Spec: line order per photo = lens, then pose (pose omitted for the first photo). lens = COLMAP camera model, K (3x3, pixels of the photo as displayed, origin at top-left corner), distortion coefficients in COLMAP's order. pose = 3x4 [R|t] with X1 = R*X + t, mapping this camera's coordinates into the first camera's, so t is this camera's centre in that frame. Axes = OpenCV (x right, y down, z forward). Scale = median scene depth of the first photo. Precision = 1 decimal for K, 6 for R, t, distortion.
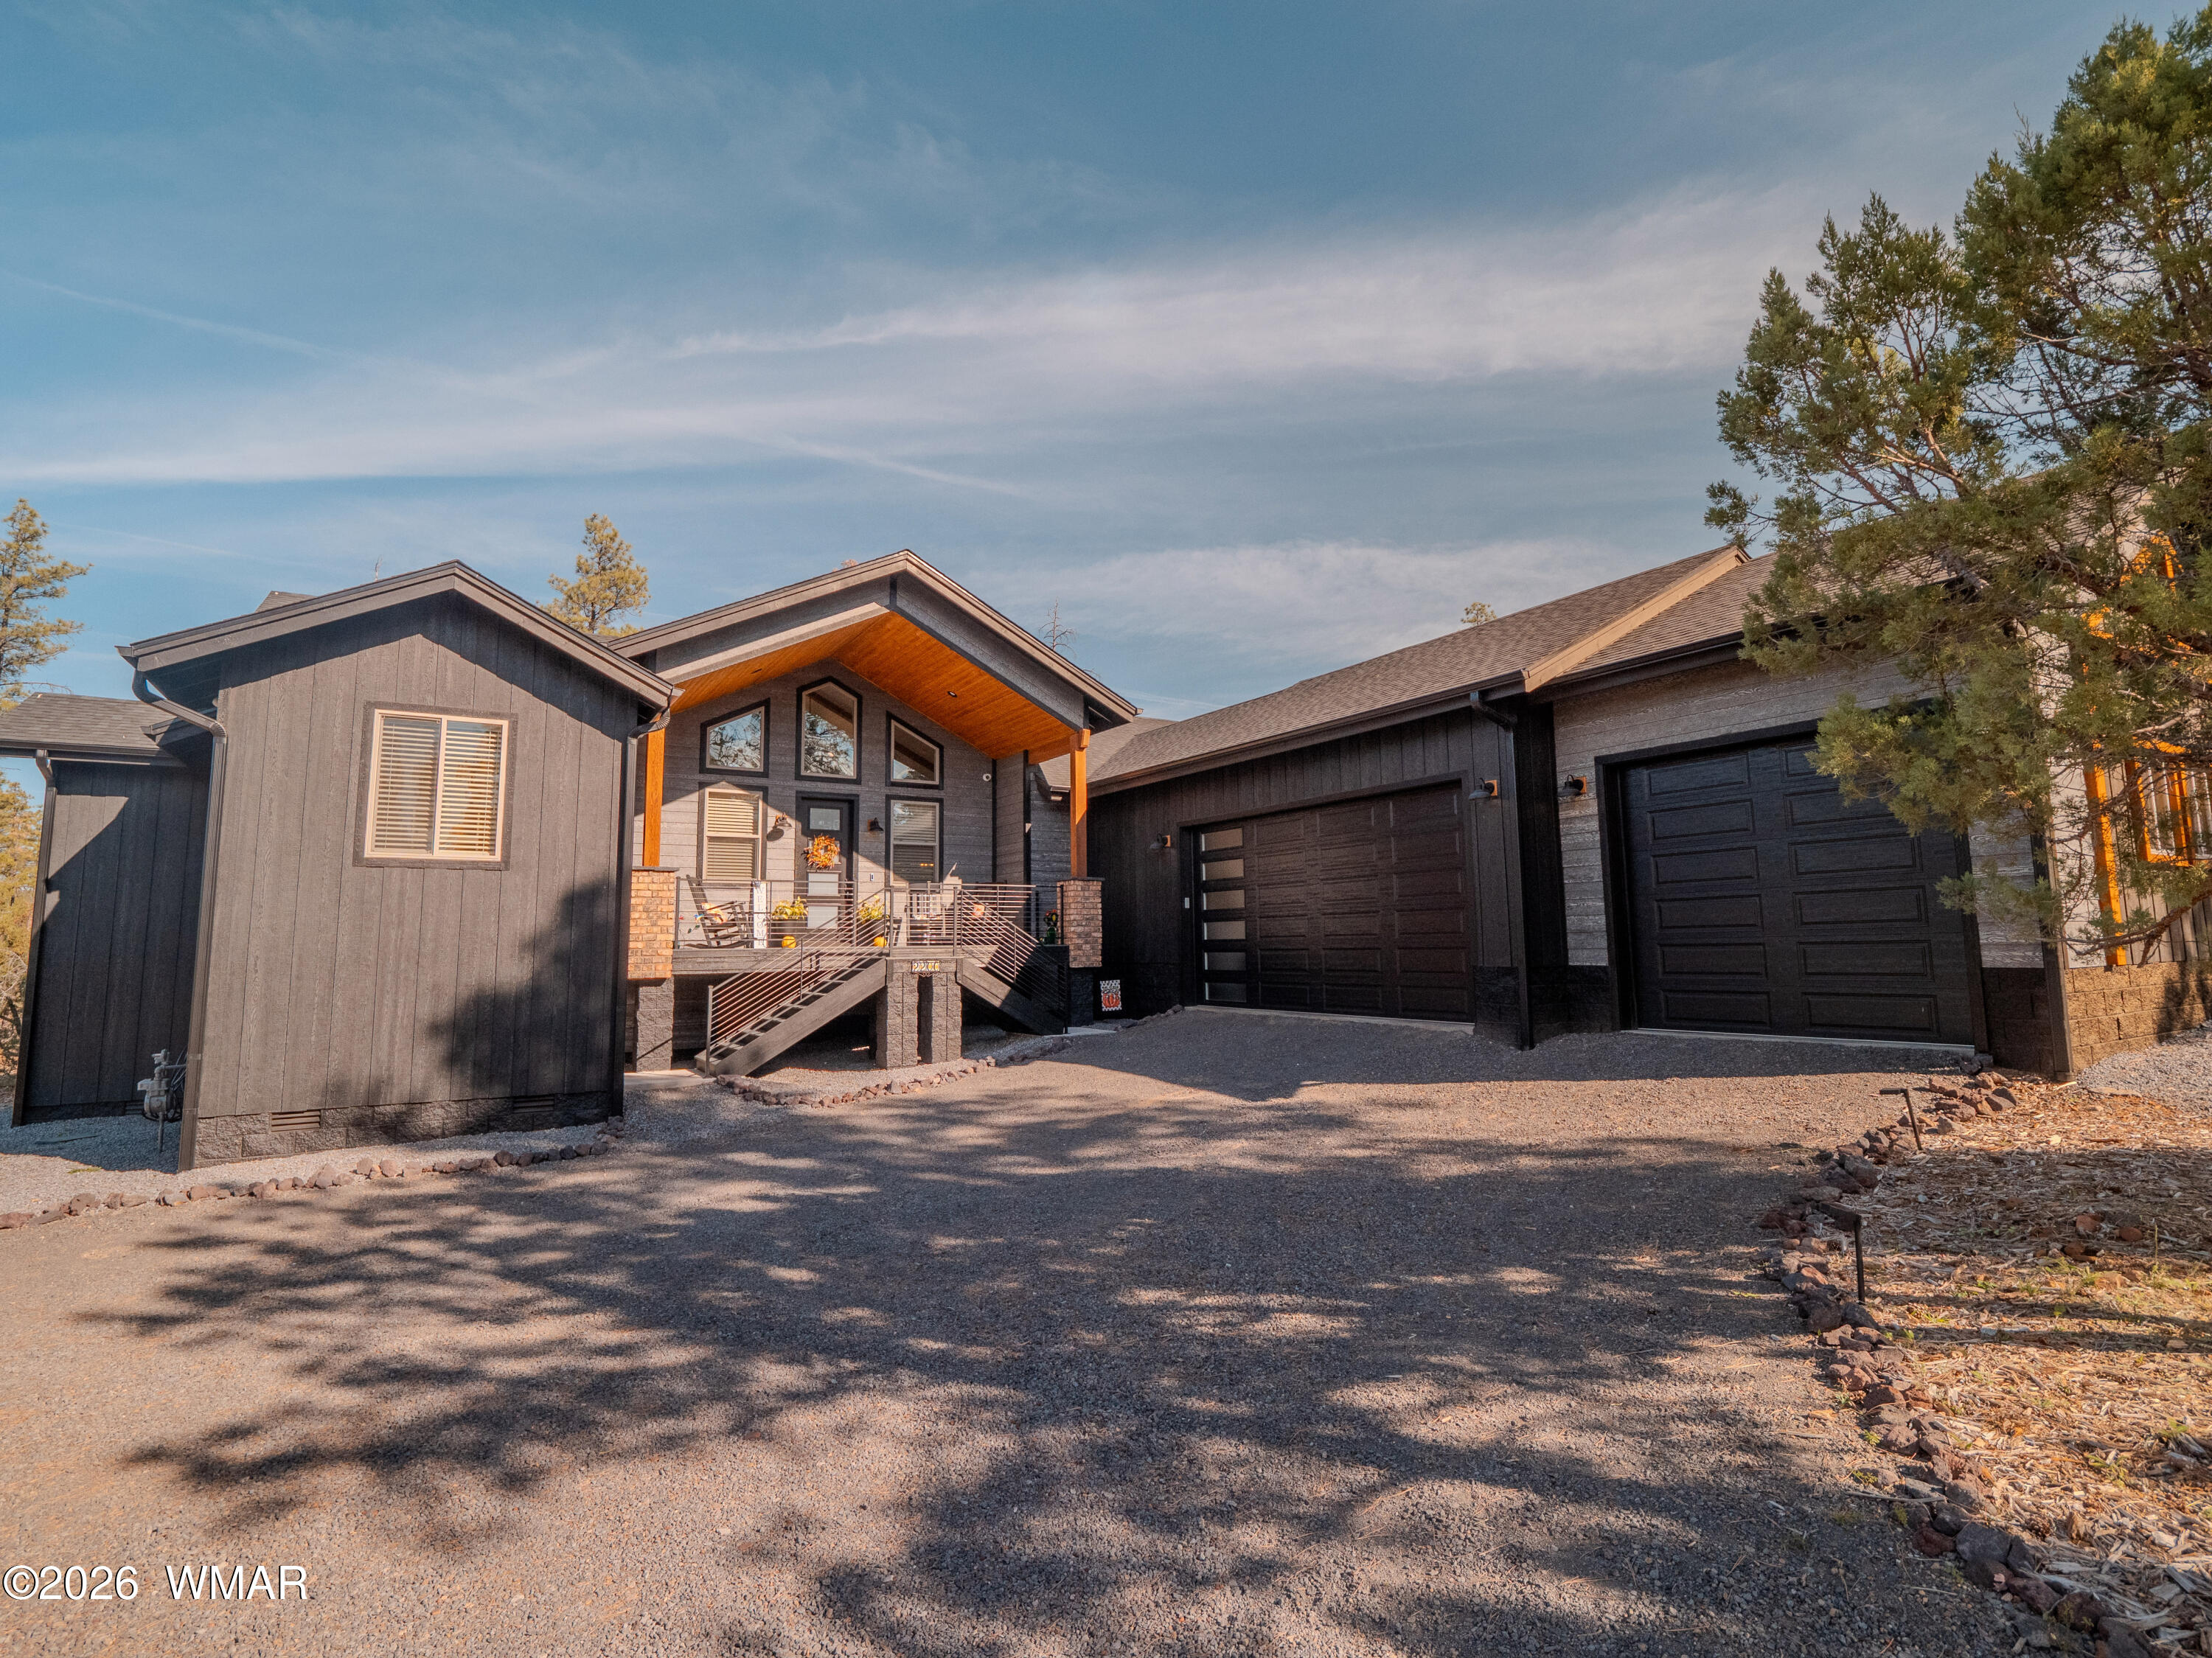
lens RADIAL K [[1058.0, 0, 1094.9], [0, 1058.0, 827.3], [0, 0, 1]] dist [-0.000302, -0.000385]
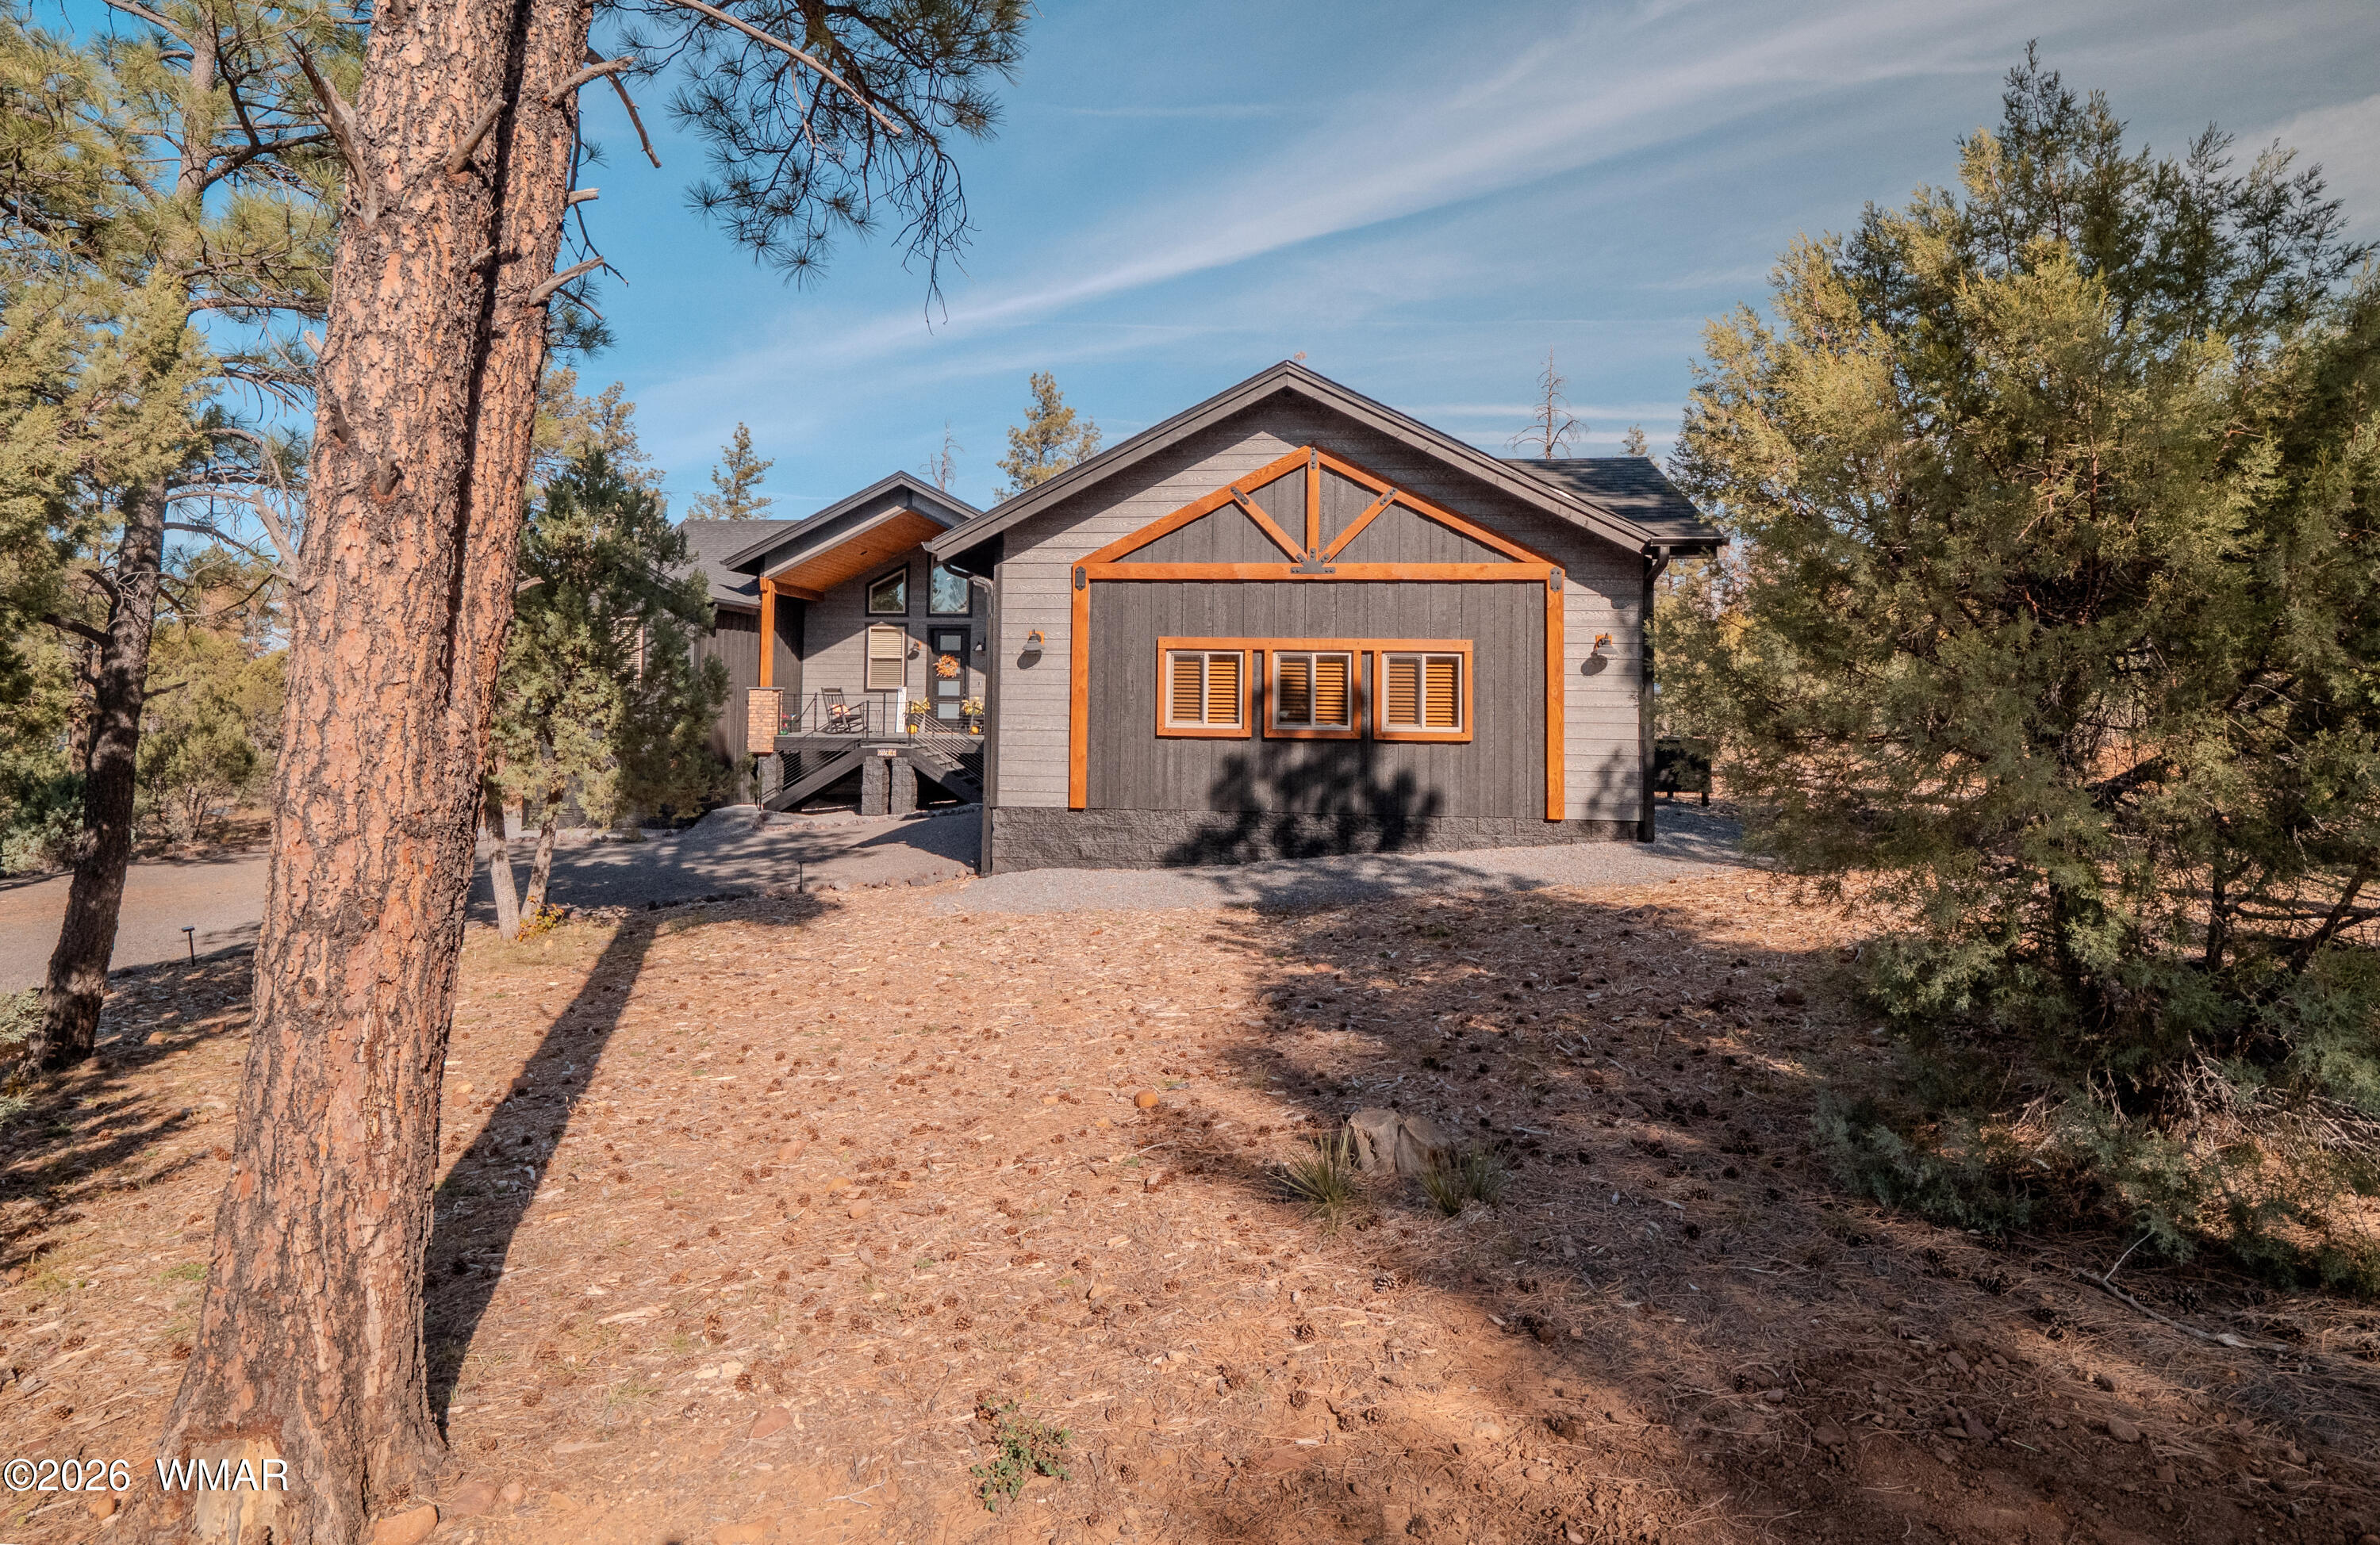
lens RADIAL K [[1190.3, 0, 1192.7], [0, 1190.3, 676.3], [0, 0, 1]] dist [0.000773, 0.000149]
pose [[0.787751, 0.013622, -0.615843, 1.087037], [0.051817, 0.994747, 0.088285, -0.095604], [0.613810, -0.101458, 0.782907, -0.070240]]
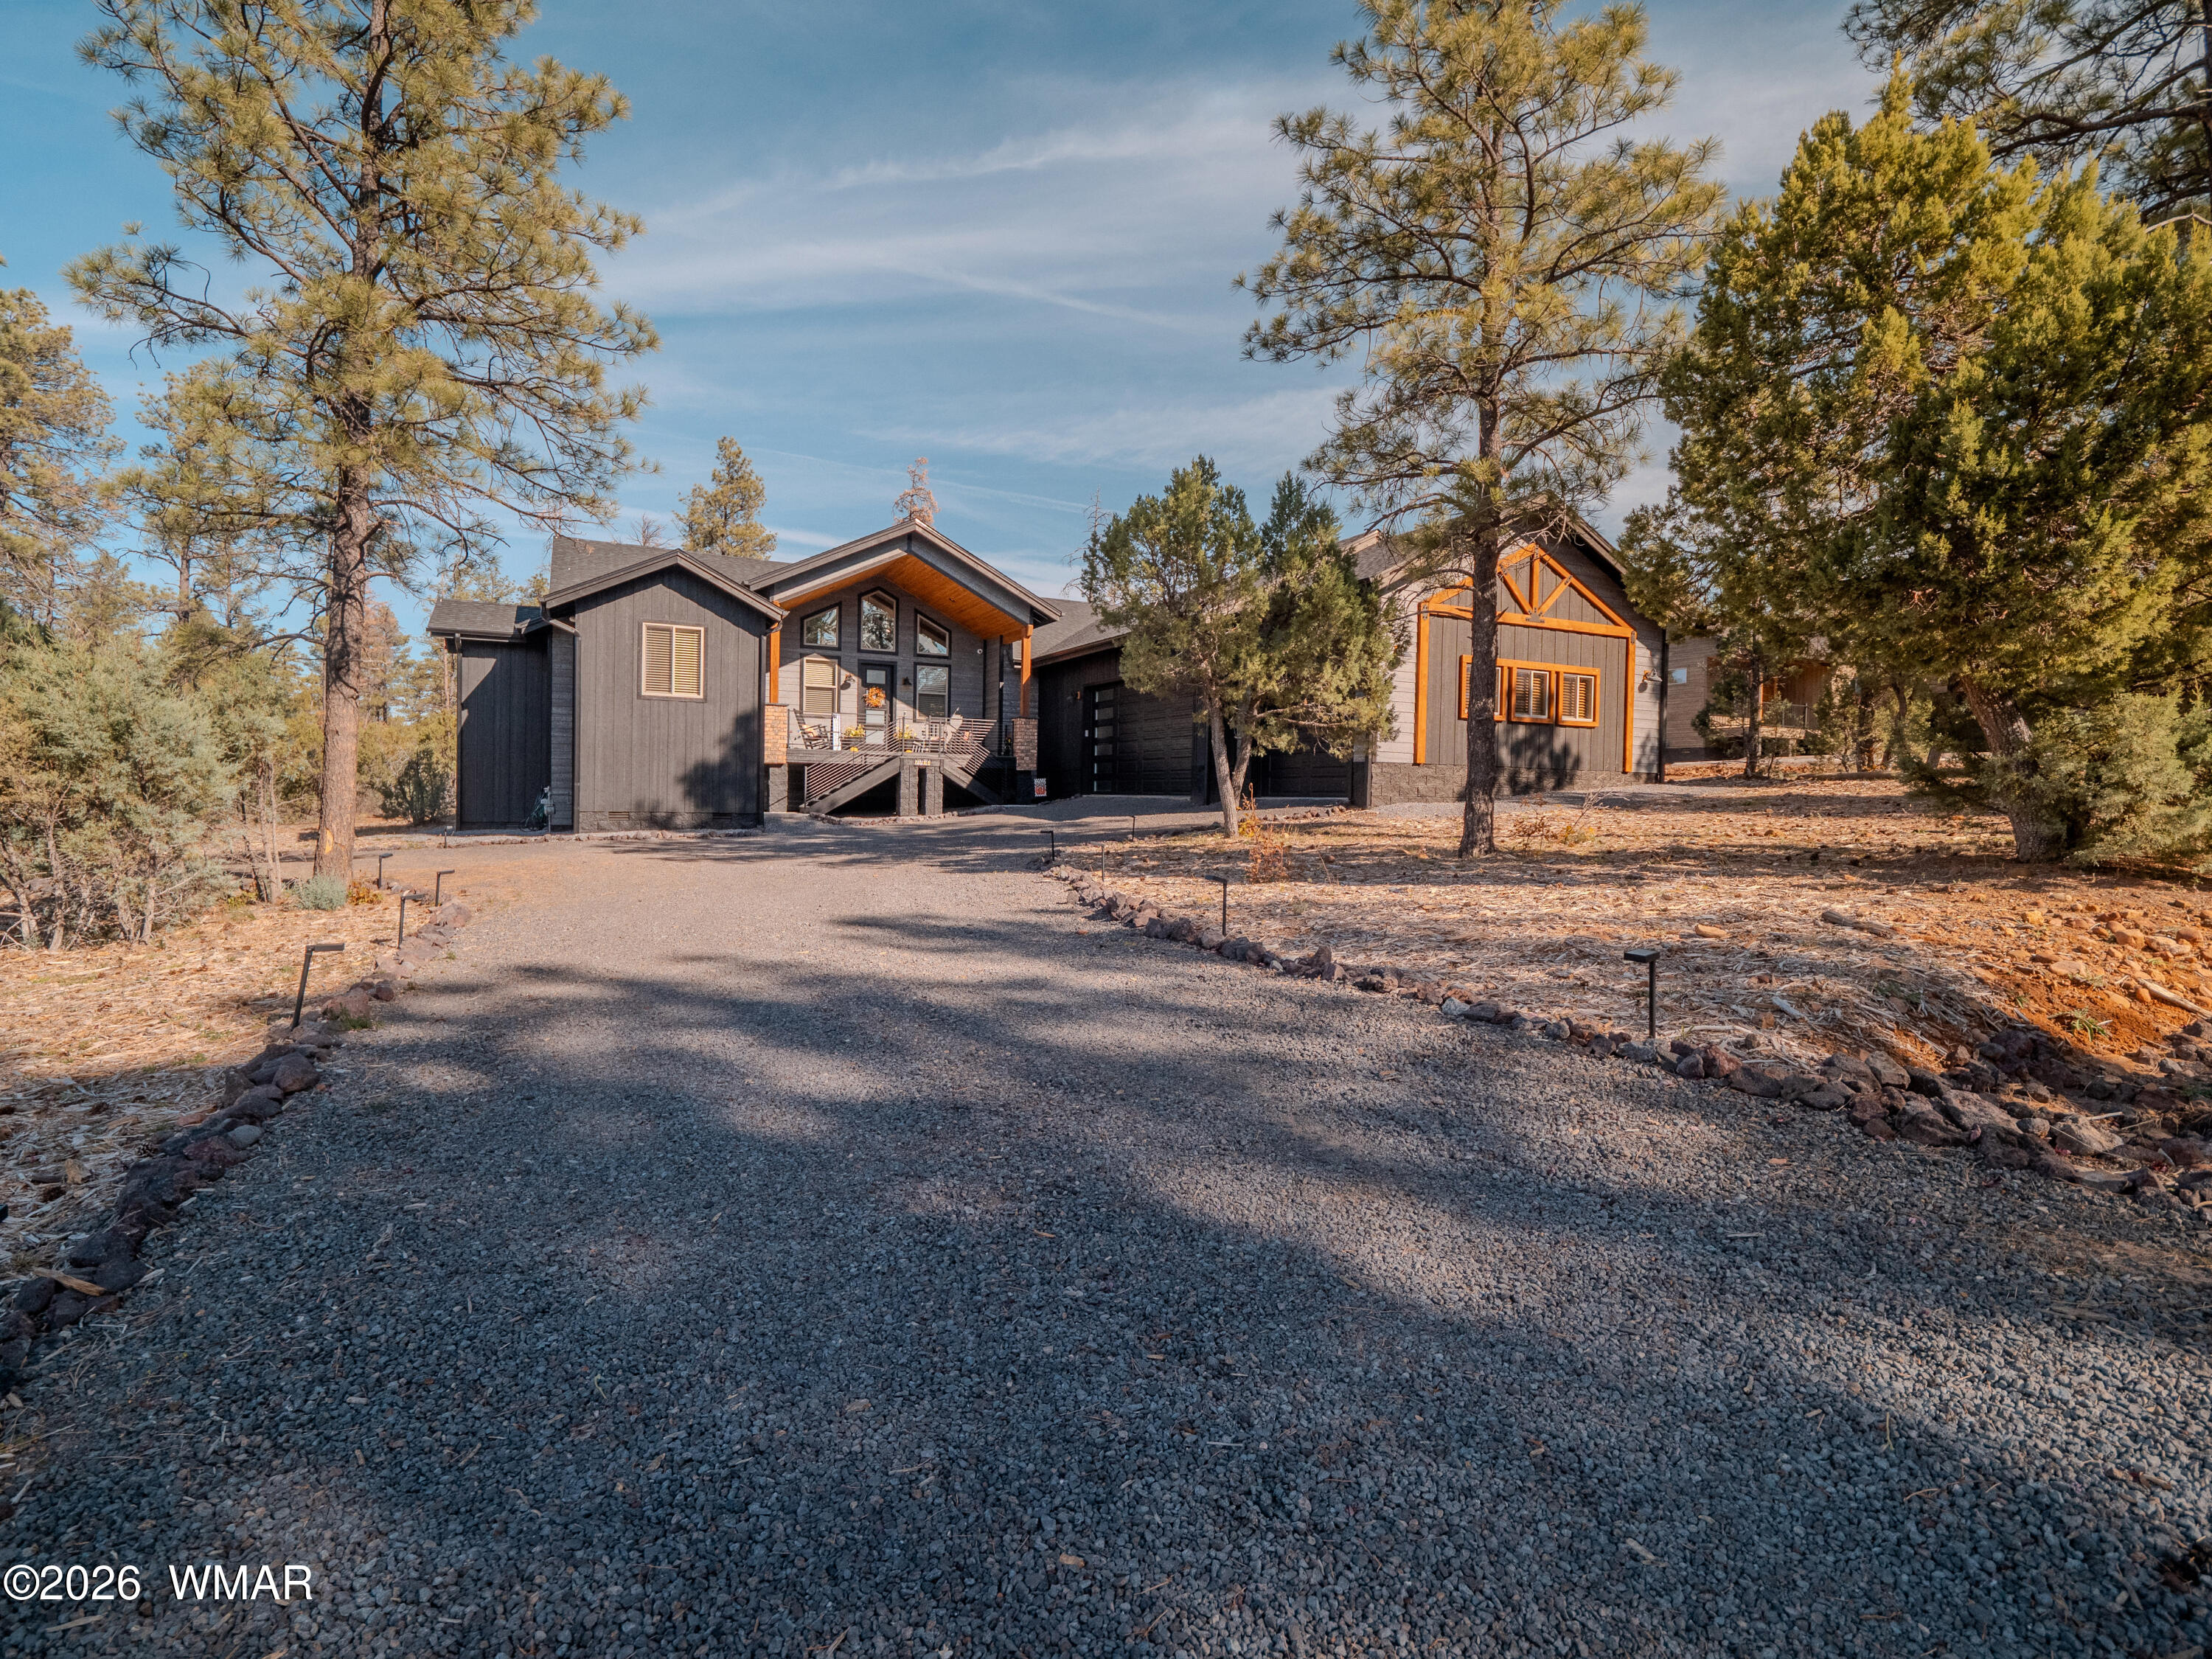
lens RADIAL K [[1058.1, 0, 1094.9], [0, 1058.1, 827.8], [0, 0, 1]] dist [-0.000302, -0.000385]
pose [[0.994710, 0.034617, -0.096712, 0.266179], [-0.020450, 0.989393, 0.143814, -0.020609], [0.100664, -0.141076, 0.984868, -0.652620]]
